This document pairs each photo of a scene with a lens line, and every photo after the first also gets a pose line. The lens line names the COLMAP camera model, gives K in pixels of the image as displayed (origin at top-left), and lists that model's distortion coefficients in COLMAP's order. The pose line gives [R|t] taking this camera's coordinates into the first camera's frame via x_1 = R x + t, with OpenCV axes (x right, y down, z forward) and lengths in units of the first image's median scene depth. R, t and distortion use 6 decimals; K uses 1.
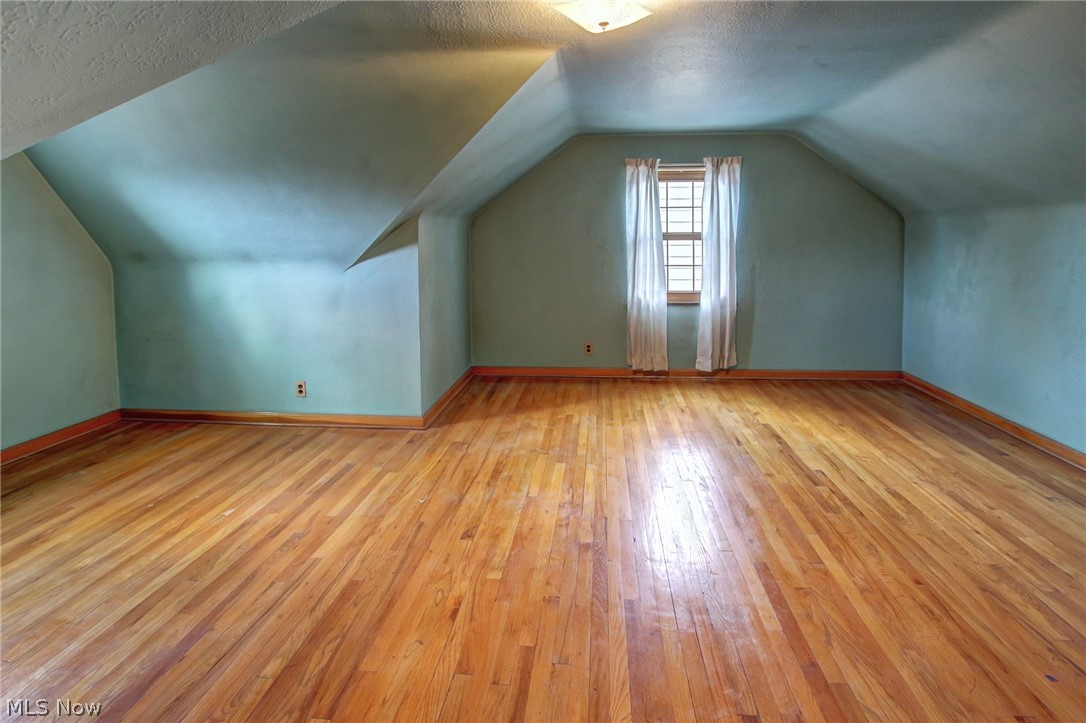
lens RADIAL K [[543.4, 0, 543.5], [0, 543.4, 327.2], [0, 0, 1]] dist [-0.019458, -0.000051]
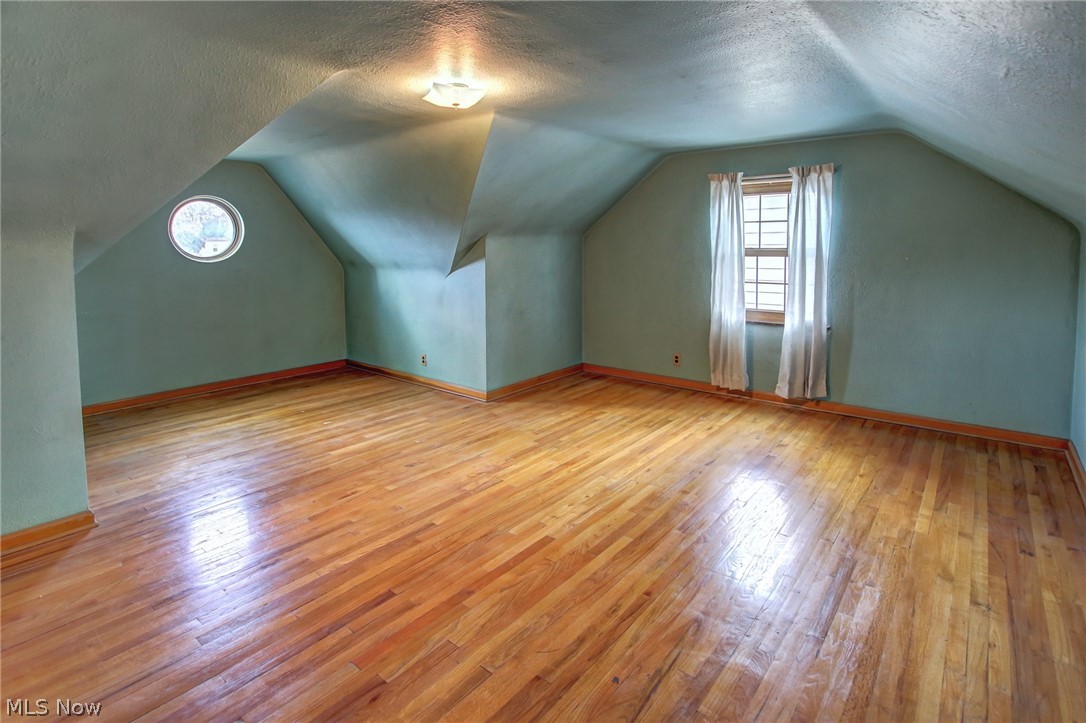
lens RADIAL K [[538.0, 0, 535.0], [0, 538.0, 343.4], [0, 0, 1]] dist [-0.014622, -0.000516]
pose [[0.824075, 0.102741, -0.557087, 0.471852], [-0.088707, 0.994688, 0.052225, -0.022709], [0.559493, 0.006380, 0.828811, -0.002163]]
